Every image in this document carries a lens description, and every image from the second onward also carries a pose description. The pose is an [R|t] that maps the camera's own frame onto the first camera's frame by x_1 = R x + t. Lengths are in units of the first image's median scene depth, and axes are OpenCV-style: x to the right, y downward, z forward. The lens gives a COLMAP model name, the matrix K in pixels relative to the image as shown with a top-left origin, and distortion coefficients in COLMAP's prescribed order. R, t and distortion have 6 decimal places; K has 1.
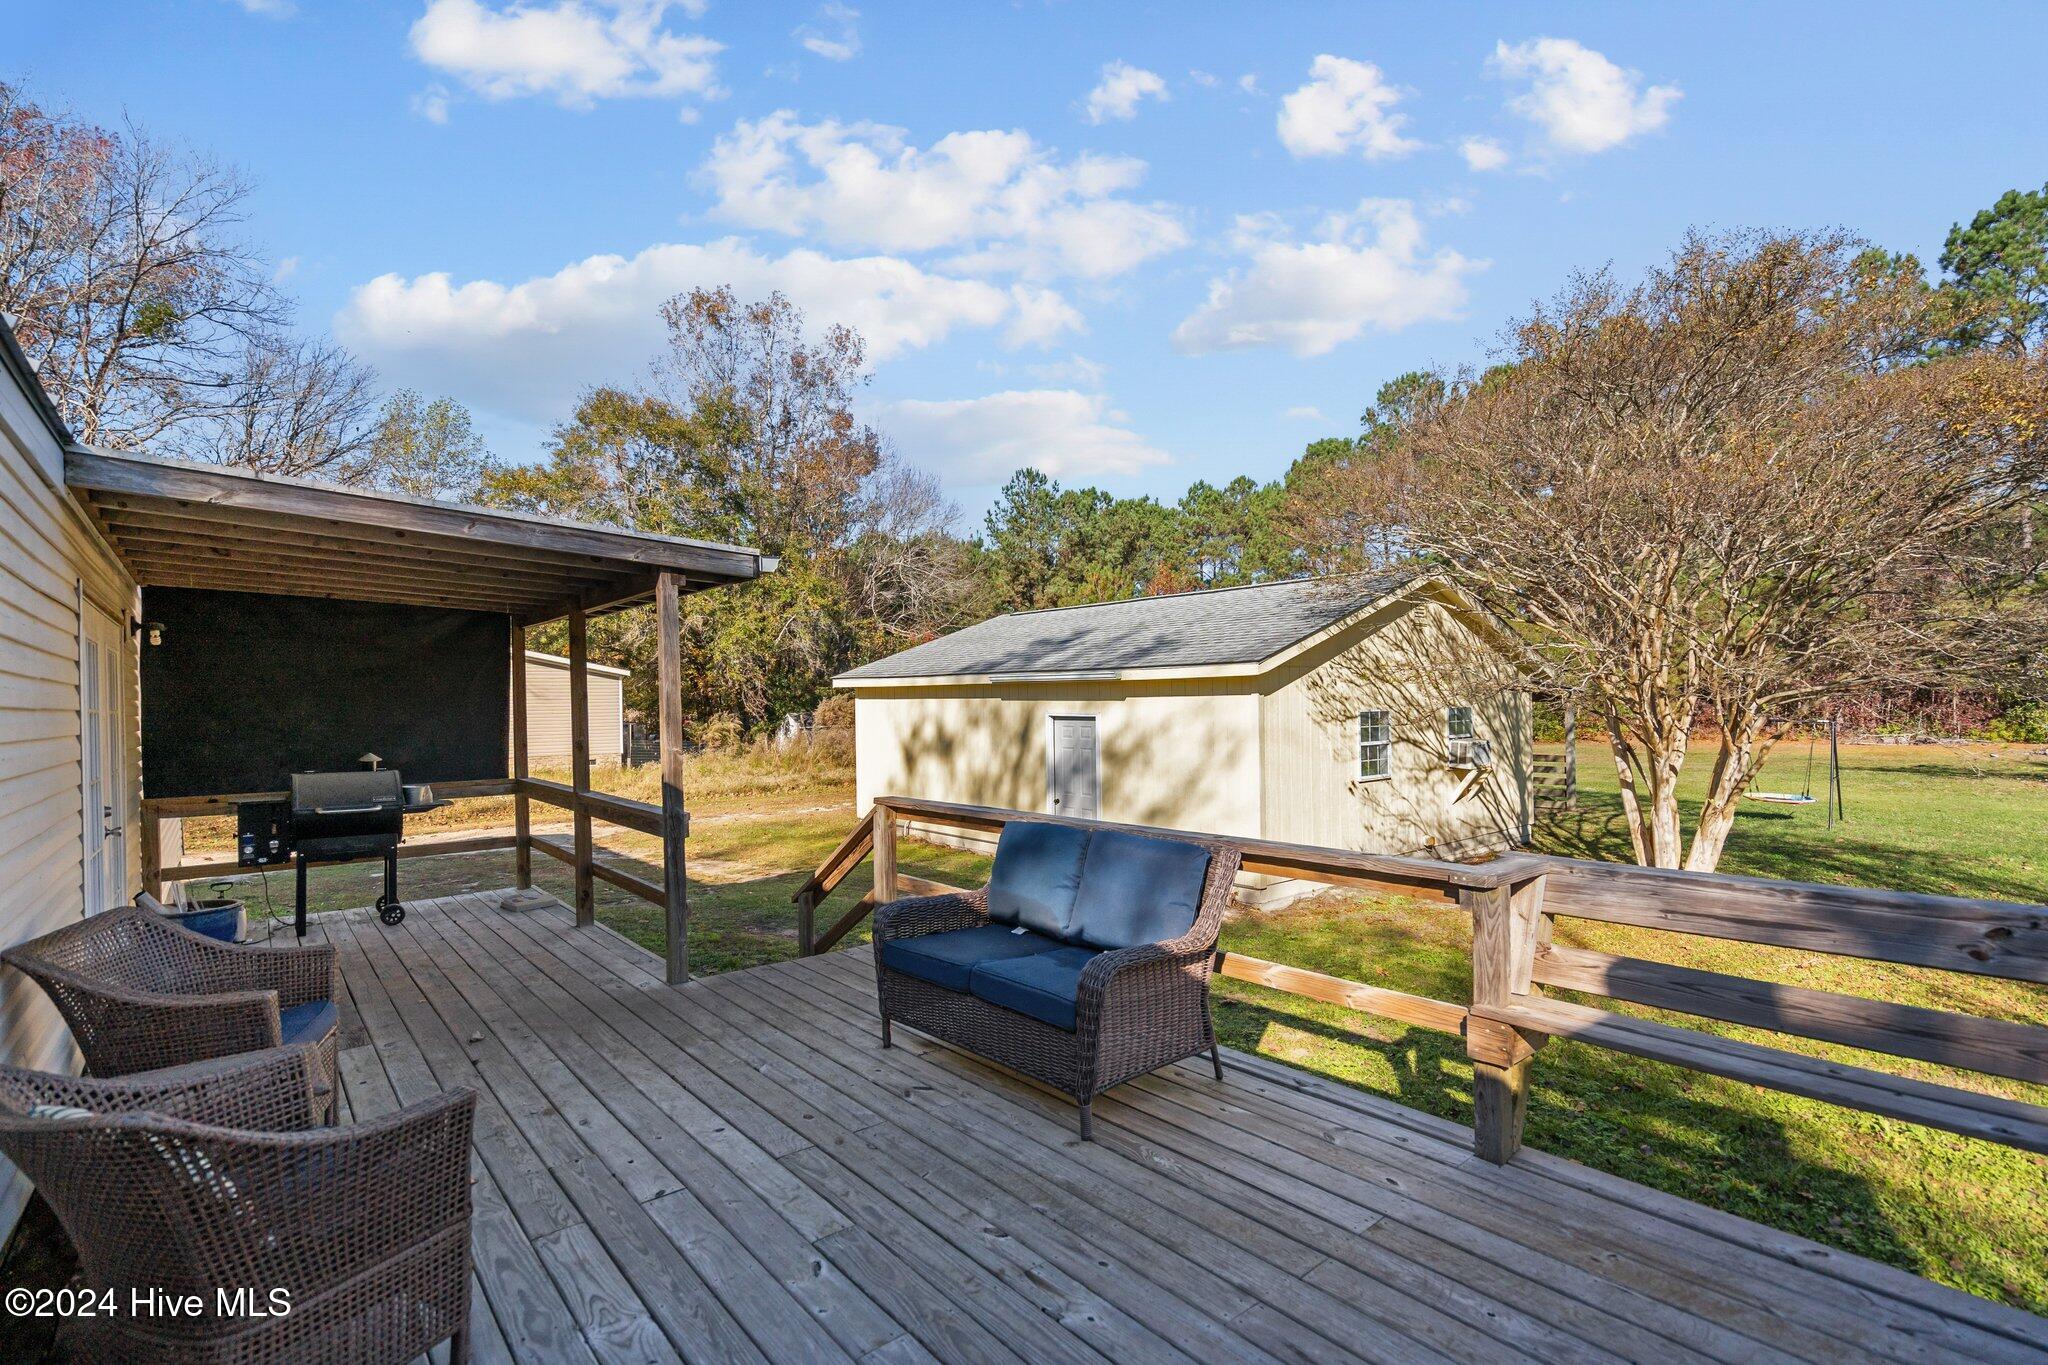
lens RADIAL K [[932.6, 0, 990.6], [0, 932.6, 705.0], [0, 0, 1]] dist [-0.006478, 0.002685]
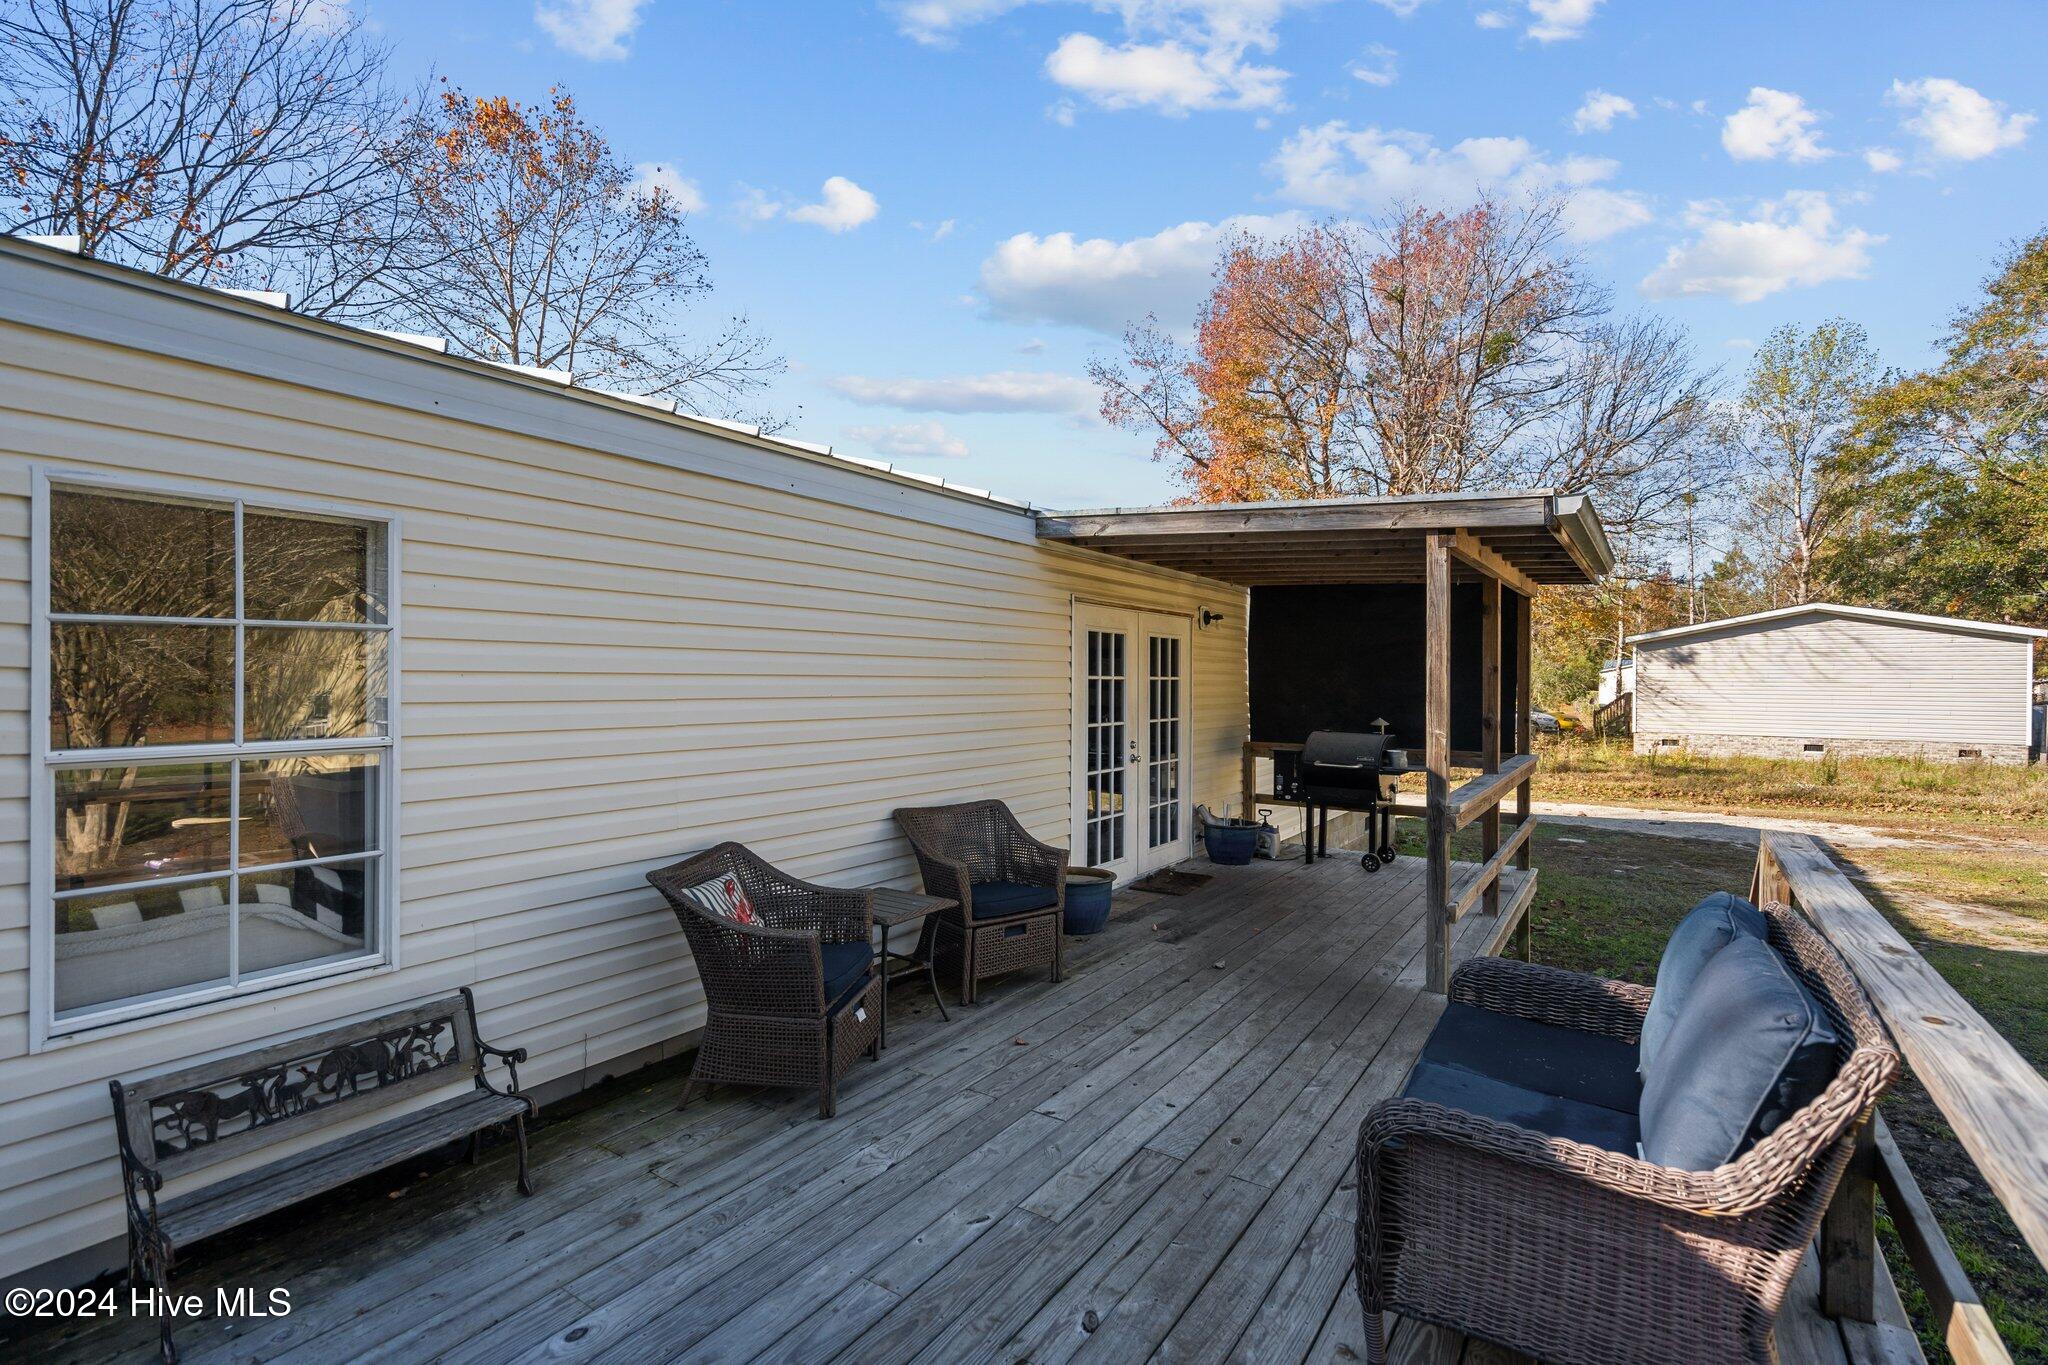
lens RADIAL K [[932.6, 0, 1027.3], [0, 932.6, 683.0], [0, 0, 1]] dist [-0.006478, 0.002685]
pose [[0.292236, 0.023404, -0.956060, 0.471248], [-0.011132, 0.999716, 0.021070, -0.016148], [0.956281, 0.004485, 0.292414, 0.421543]]
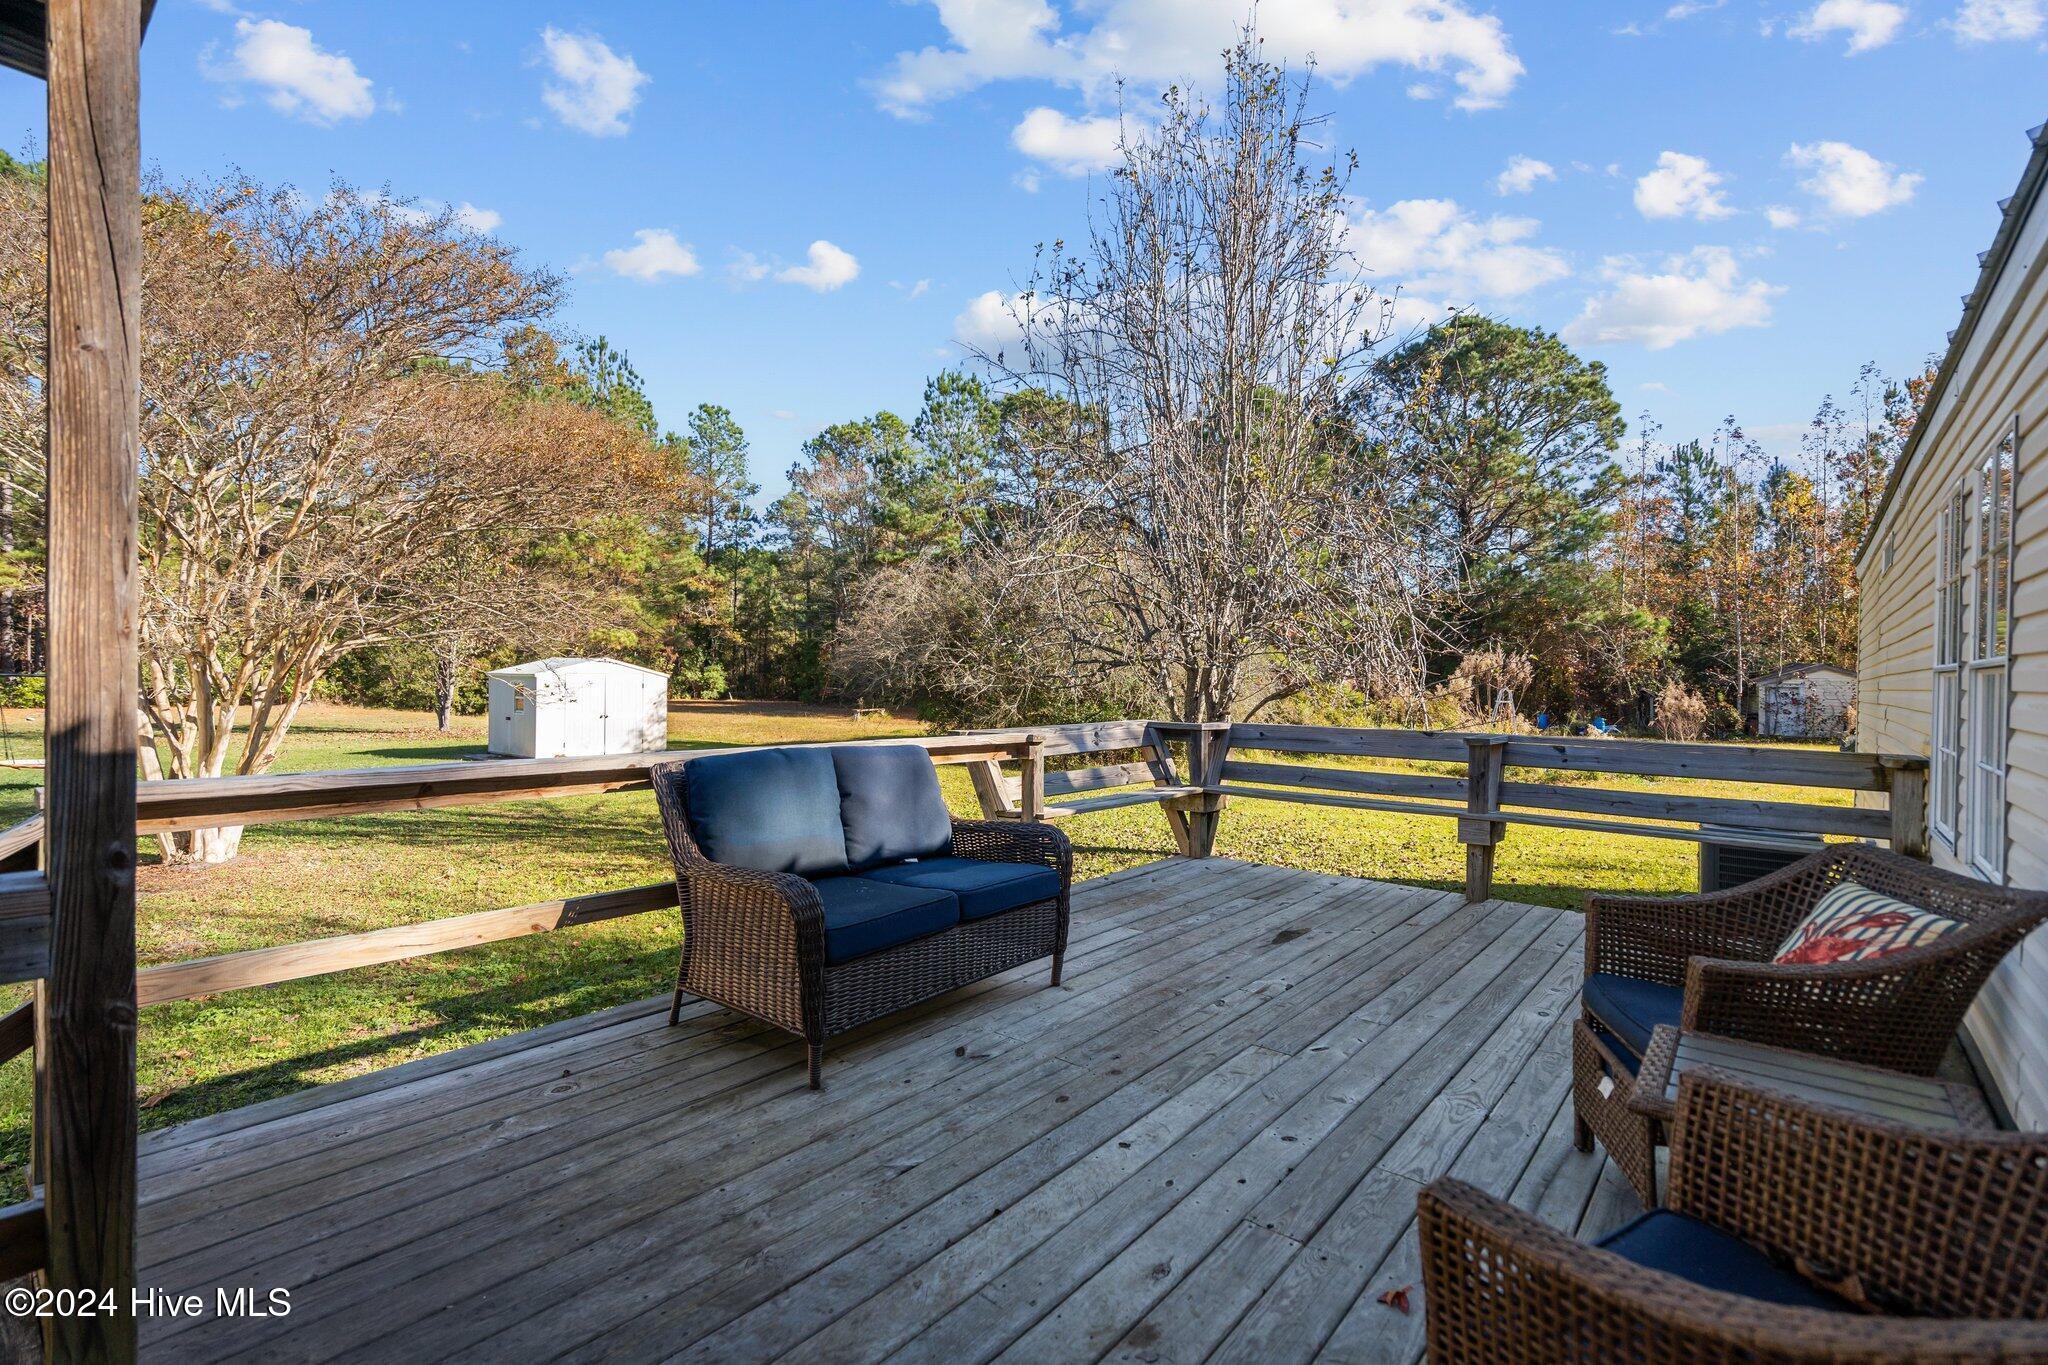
lens RADIAL K [[932.6, 0, 1035.3], [0, 932.6, 684.4], [0, 0, 1]] dist [-0.006478, 0.002685]
pose [[-0.205064, 0.008152, 0.978715, -0.766468], [-0.014778, 0.999826, -0.011424, 0.074952], [-0.978637, -0.016806, -0.204907, 0.935727]]
